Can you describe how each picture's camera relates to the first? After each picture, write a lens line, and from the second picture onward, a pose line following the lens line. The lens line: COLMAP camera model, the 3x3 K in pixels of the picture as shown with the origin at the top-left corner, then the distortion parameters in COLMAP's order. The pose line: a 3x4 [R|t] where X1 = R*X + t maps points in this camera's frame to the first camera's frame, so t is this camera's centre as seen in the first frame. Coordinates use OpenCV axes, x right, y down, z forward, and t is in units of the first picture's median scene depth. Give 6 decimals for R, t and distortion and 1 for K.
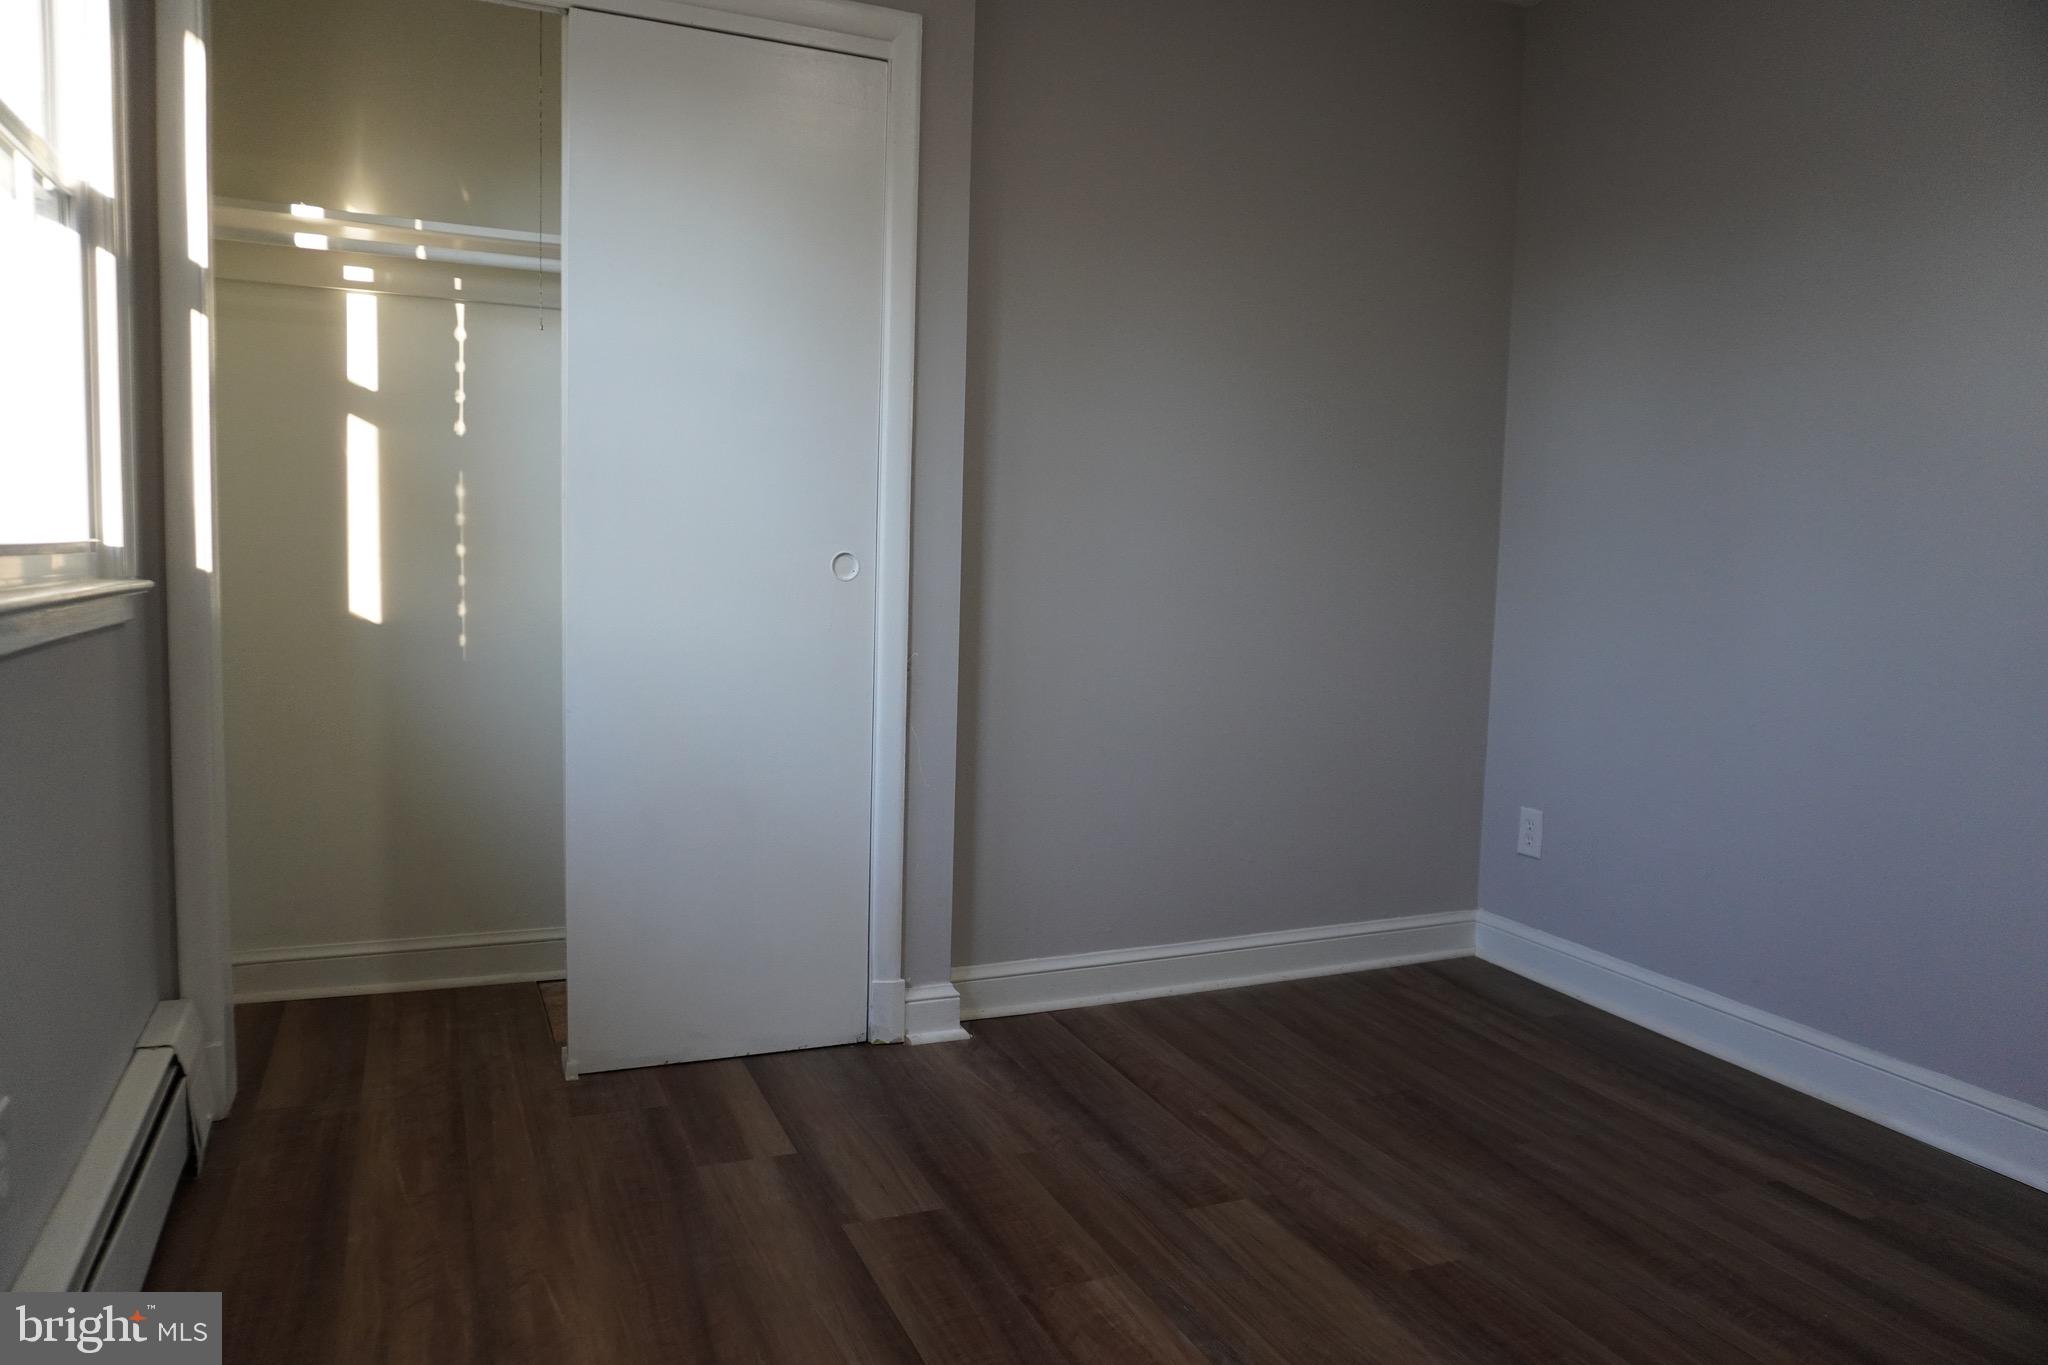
lens RADIAL K [[1375.0, 0, 1024.0], [0, 1375.0, 682.5], [0, 0, 1]] dist [-0.073292, 0.043409]
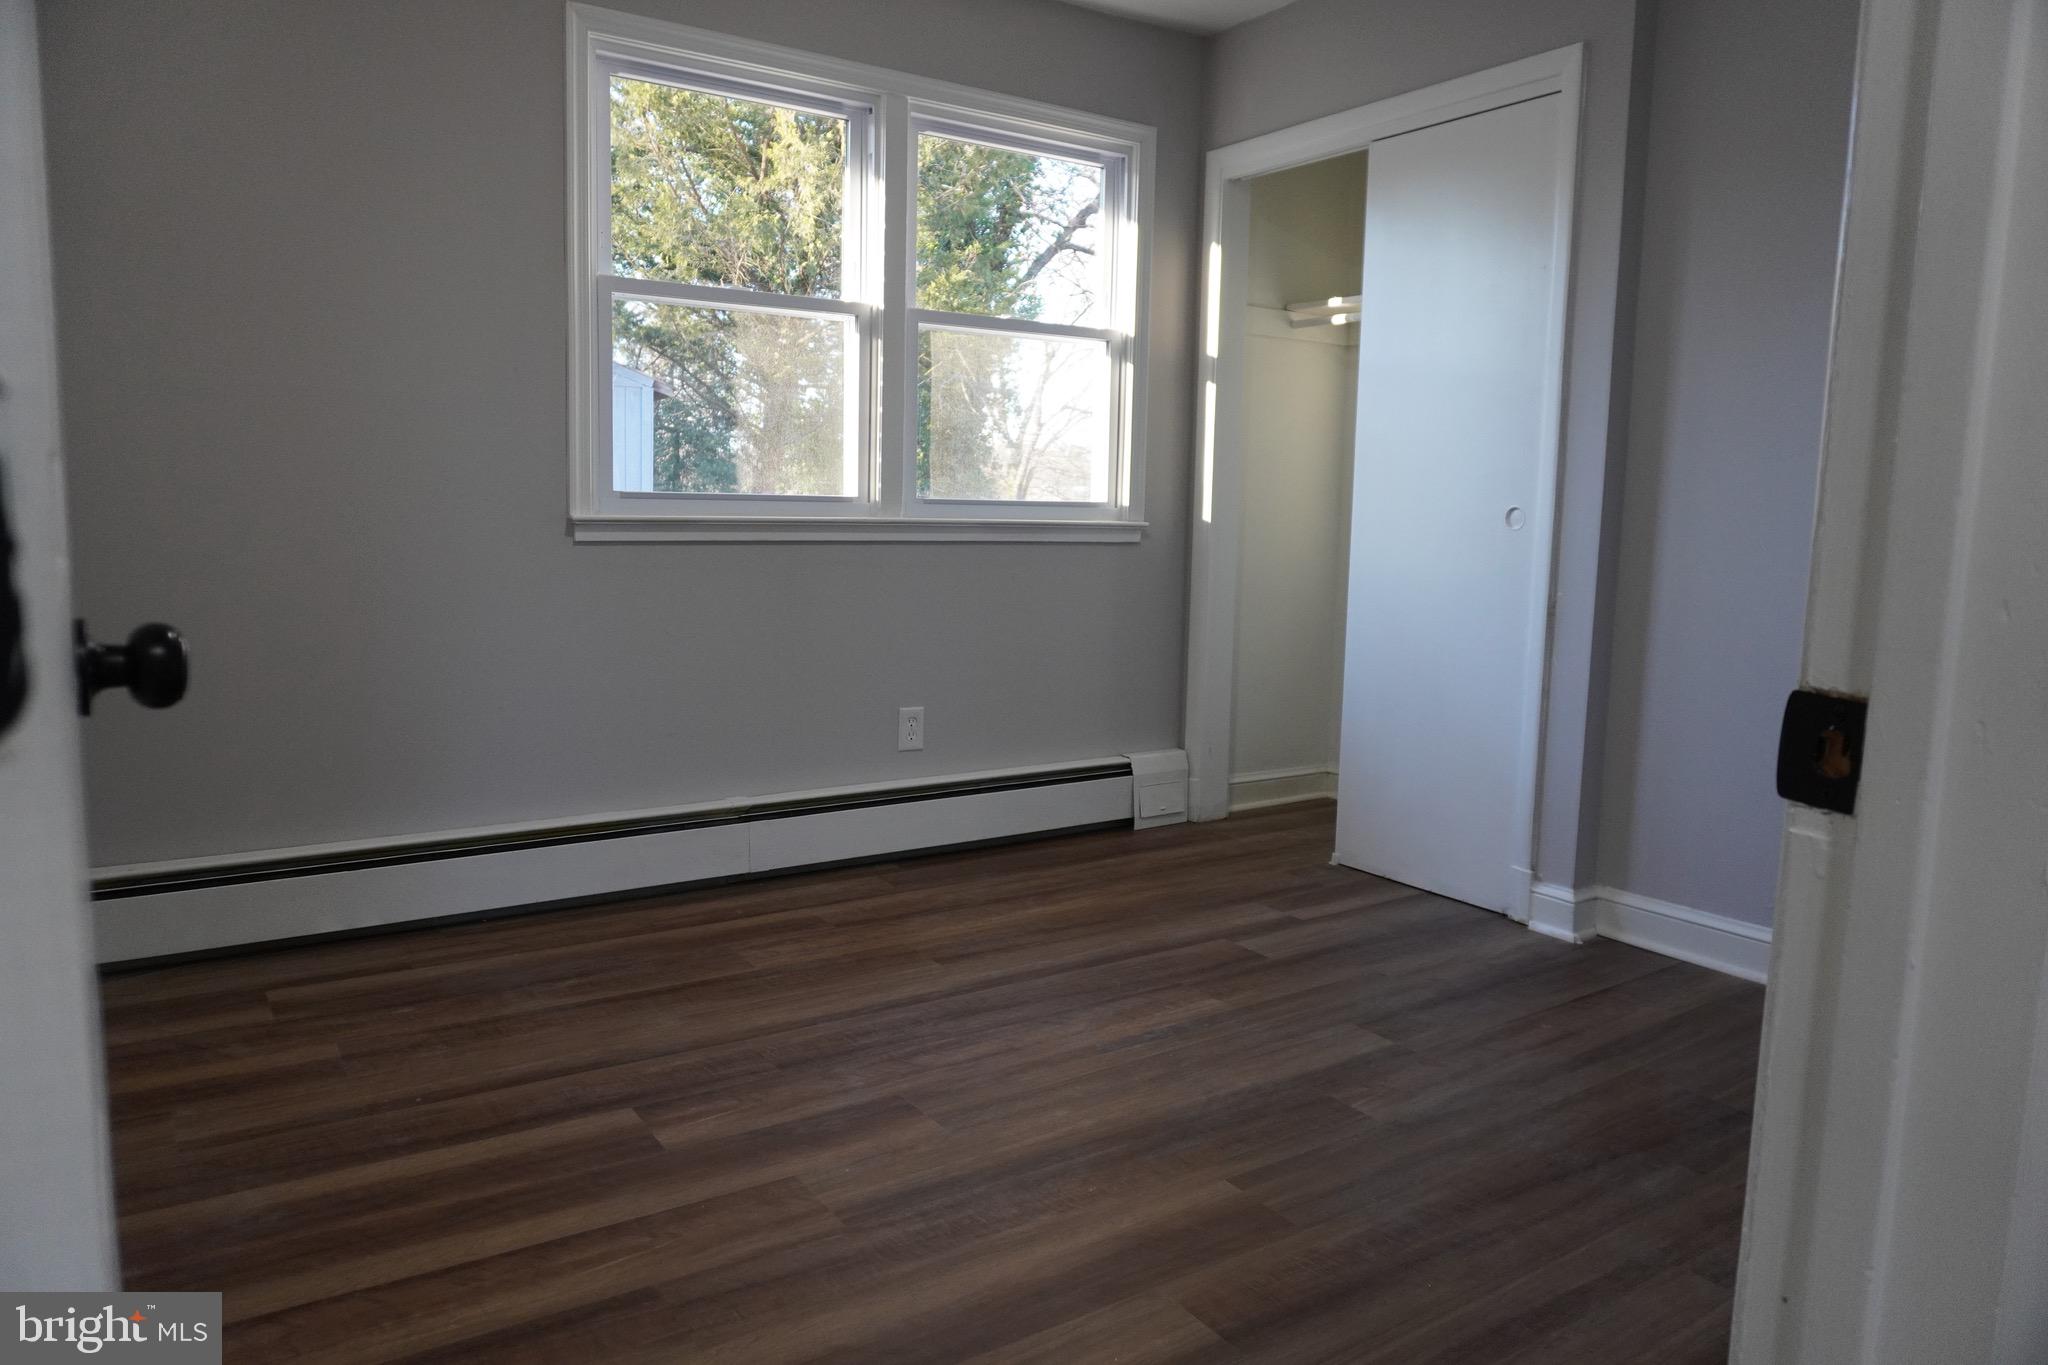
lens RADIAL K [[1375.0, 0, 1024.0], [0, 1375.0, 682.5], [0, 0, 1]] dist [-0.073292, 0.043409]
pose [[0.171422, 0.099452, -0.980165, 1.194529], [-0.107619, 0.990829, 0.081713, 0.009841], [0.979302, 0.091477, 0.180553, 0.432931]]
